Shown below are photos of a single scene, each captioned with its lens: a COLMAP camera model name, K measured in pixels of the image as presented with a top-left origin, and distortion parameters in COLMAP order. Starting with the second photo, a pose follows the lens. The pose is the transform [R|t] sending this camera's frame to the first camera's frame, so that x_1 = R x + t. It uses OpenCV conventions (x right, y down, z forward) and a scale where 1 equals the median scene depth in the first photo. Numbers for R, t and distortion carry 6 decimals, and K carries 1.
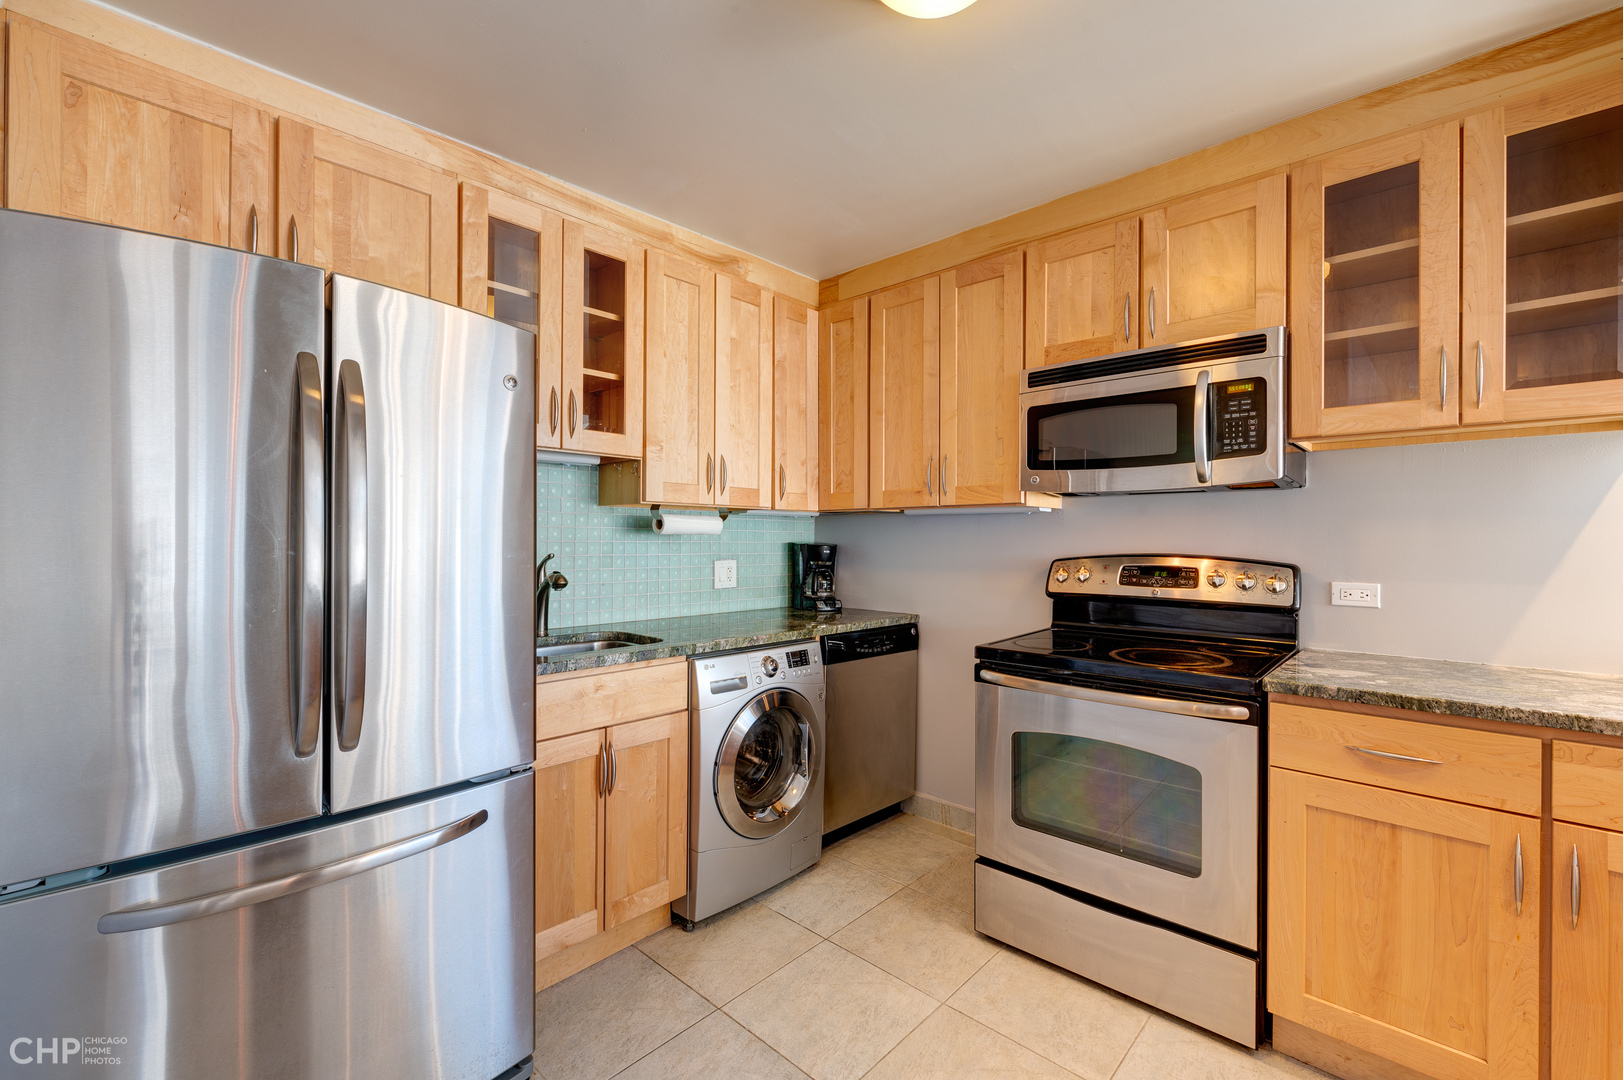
lens RADIAL K [[686.7, 0, 811.5], [0, 686.7, 540.0], [0, 0, 1]] dist [-0.000298, -0.000374]
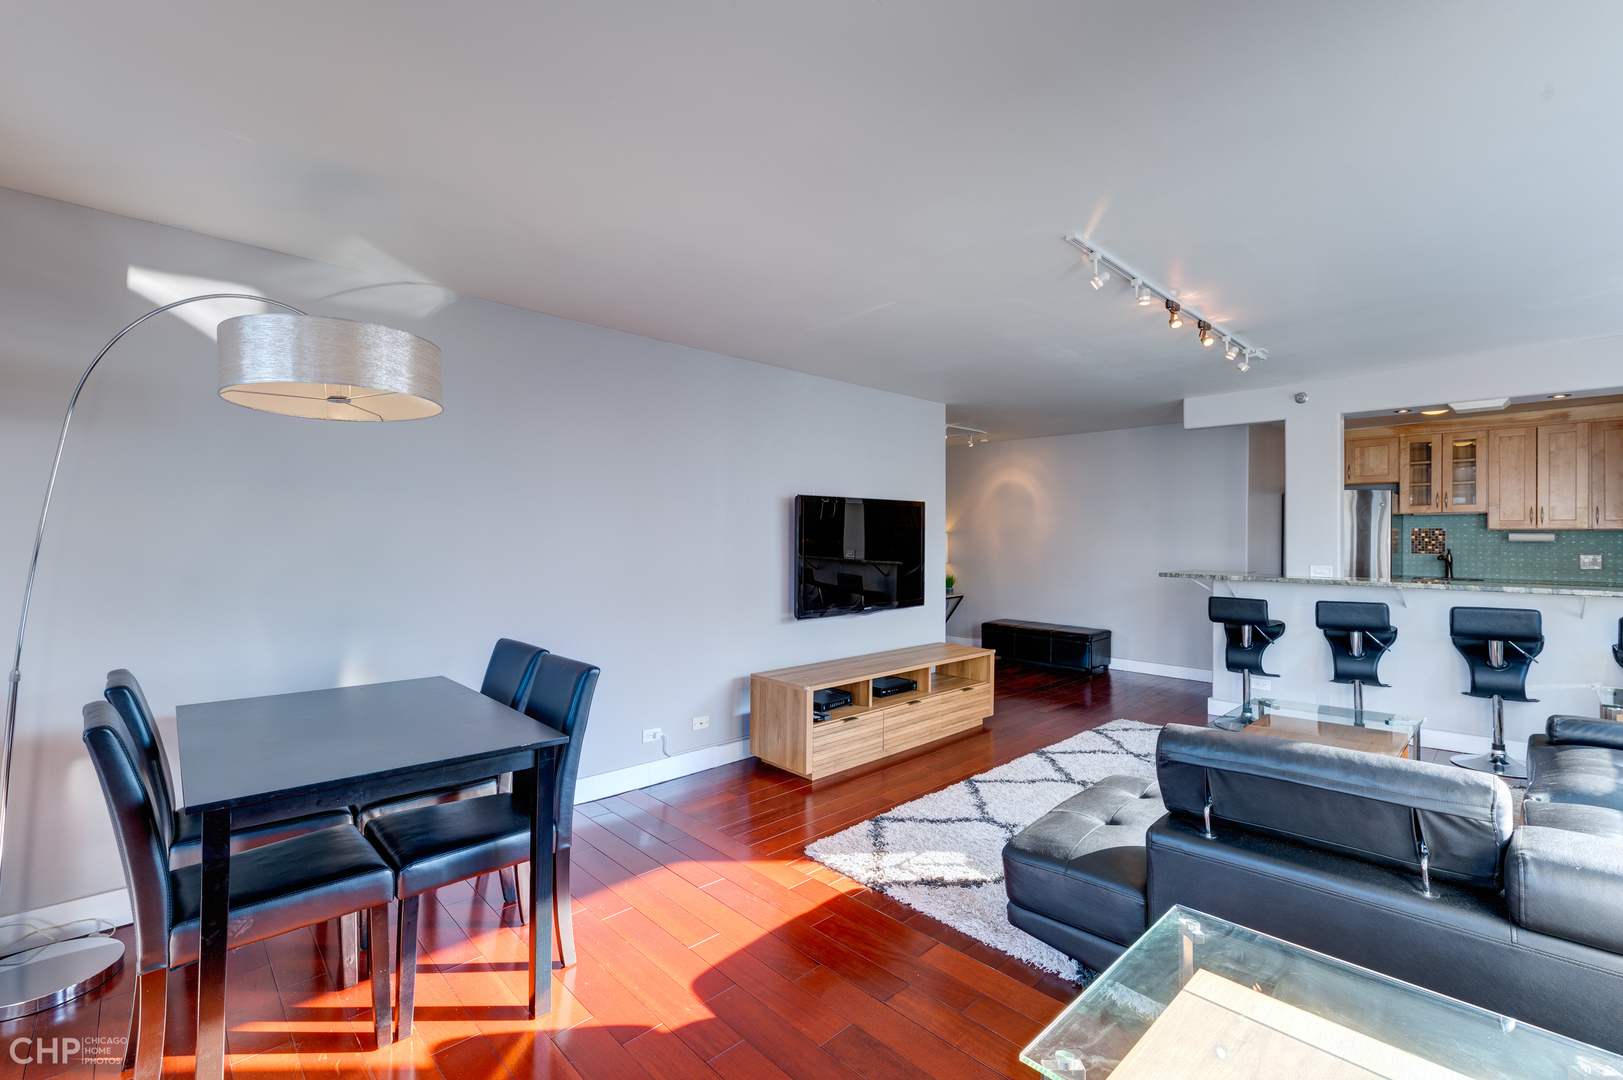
lens RADIAL K [[700.7, 0, 807.9], [0, 700.7, 535.4], [0, 0, 1]] dist [0.000868, 0.000268]
pose [[-0.071718, -0.000962, -0.997424, 2.584486], [0.000292, 0.999999, -0.000986, -0.029724], [0.997425, -0.000362, -0.071718, -1.362011]]
